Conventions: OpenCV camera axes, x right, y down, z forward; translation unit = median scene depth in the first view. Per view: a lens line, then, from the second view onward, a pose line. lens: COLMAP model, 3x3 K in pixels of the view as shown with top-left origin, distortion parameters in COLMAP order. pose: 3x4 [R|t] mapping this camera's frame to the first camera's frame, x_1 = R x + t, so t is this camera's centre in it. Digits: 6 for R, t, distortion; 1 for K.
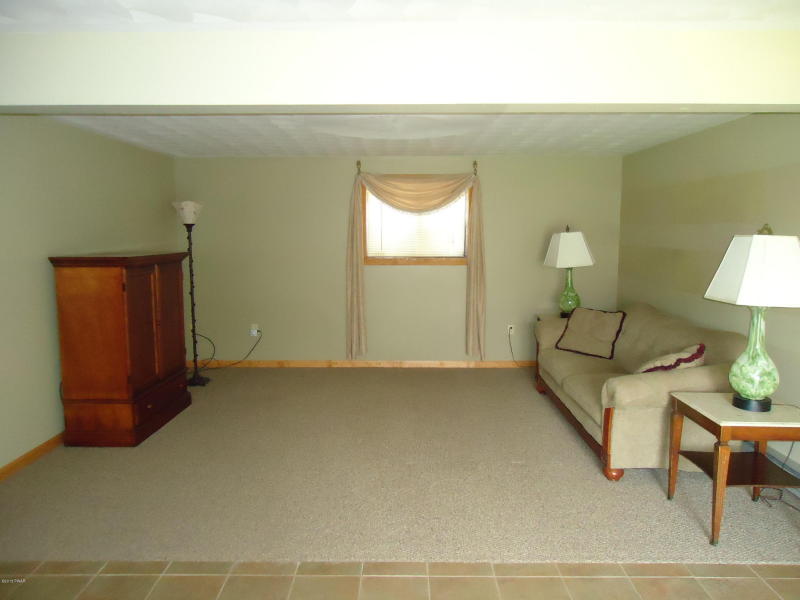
lens RADIAL K [[583.2, 0, 403.4], [0, 583.2, 299.8], [0, 0, 1]] dist [-0.002996, 0.003386]
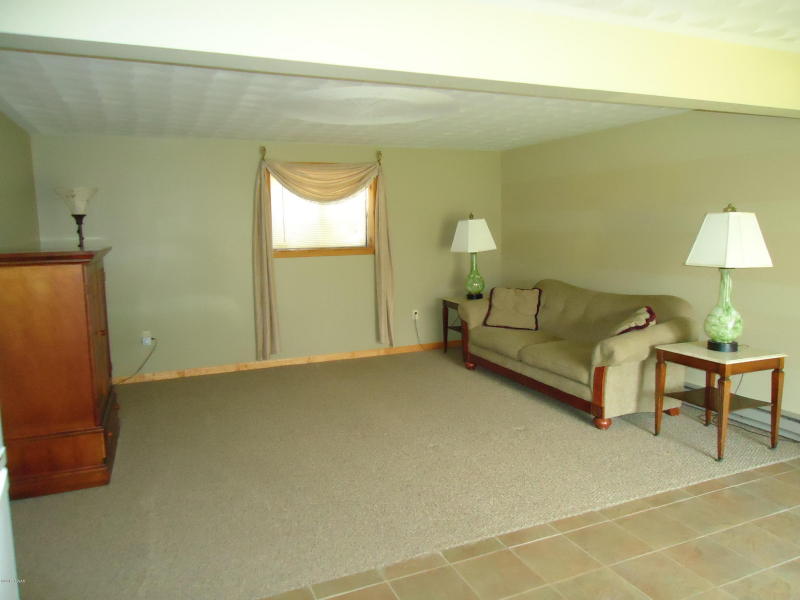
lens RADIAL K [[583.2, 0, 405.7], [0, 583.2, 300.0], [0, 0, 1]] dist [-0.002996, 0.003386]
pose [[0.914883, -0.067548, 0.398028, -0.335948], [0.065487, 0.997677, 0.018788, 0.005790], [-0.398372, 0.008877, 0.917181, 0.073585]]
